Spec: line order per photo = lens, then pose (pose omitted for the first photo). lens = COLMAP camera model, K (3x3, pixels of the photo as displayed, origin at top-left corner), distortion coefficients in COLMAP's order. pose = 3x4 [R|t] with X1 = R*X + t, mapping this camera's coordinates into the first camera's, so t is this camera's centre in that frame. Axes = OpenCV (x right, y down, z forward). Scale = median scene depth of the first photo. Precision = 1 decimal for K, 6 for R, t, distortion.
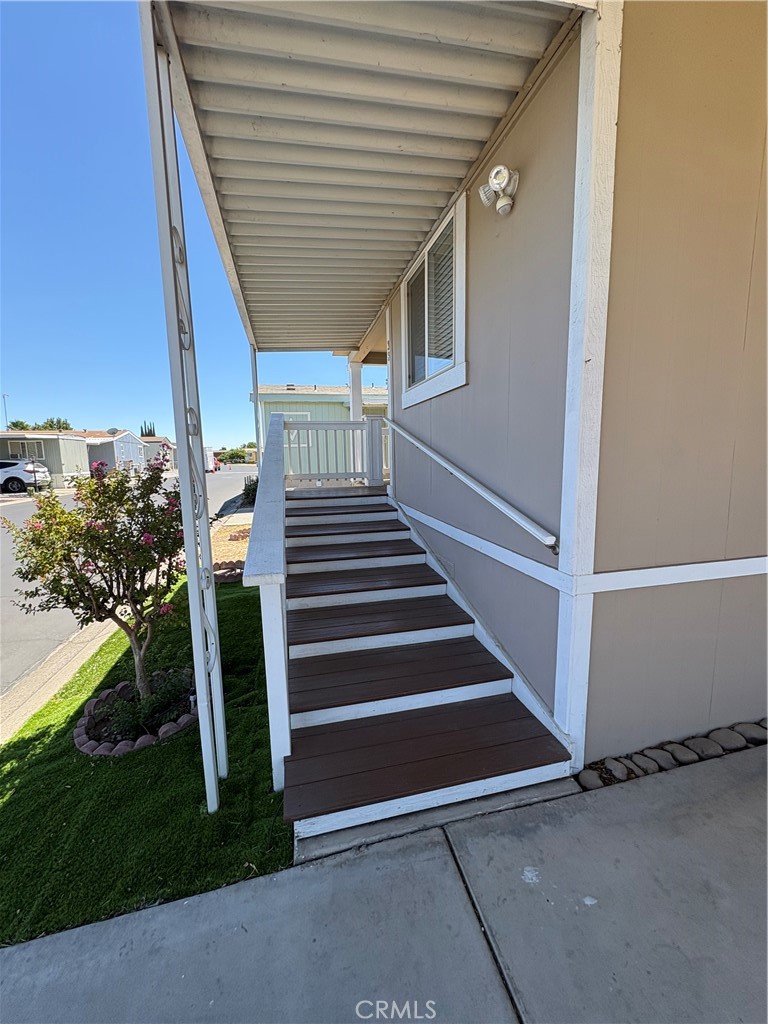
lens RADIAL K [[411.8, 0, 382.9], [0, 411.8, 513.6], [0, 0, 1]] dist [0.001400, -0.000189]
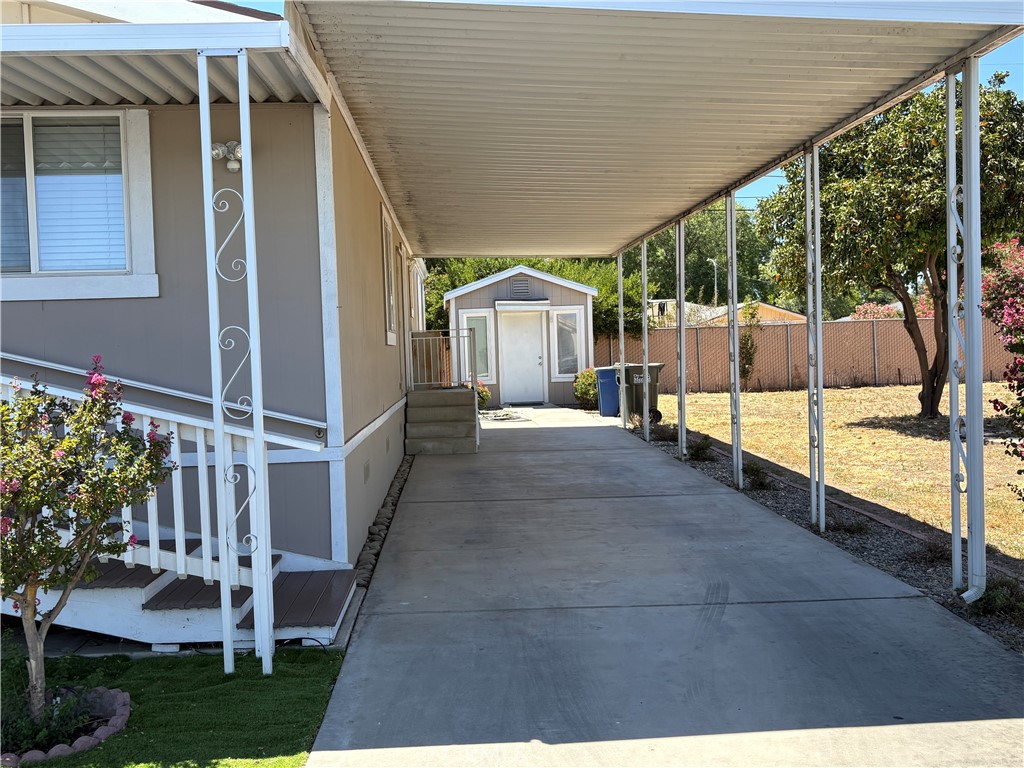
lens RADIAL K [[984.0, 0, 512.4], [0, 984.0, 383.3], [0, 0, 1]] dist [0.072014, 0.000000]
pose [[0.191700, -0.033910, 0.980867, -3.501179], [0.161272, 0.986907, 0.002600, 0.020010], [-0.968113, 0.157688, 0.194659, -0.389592]]
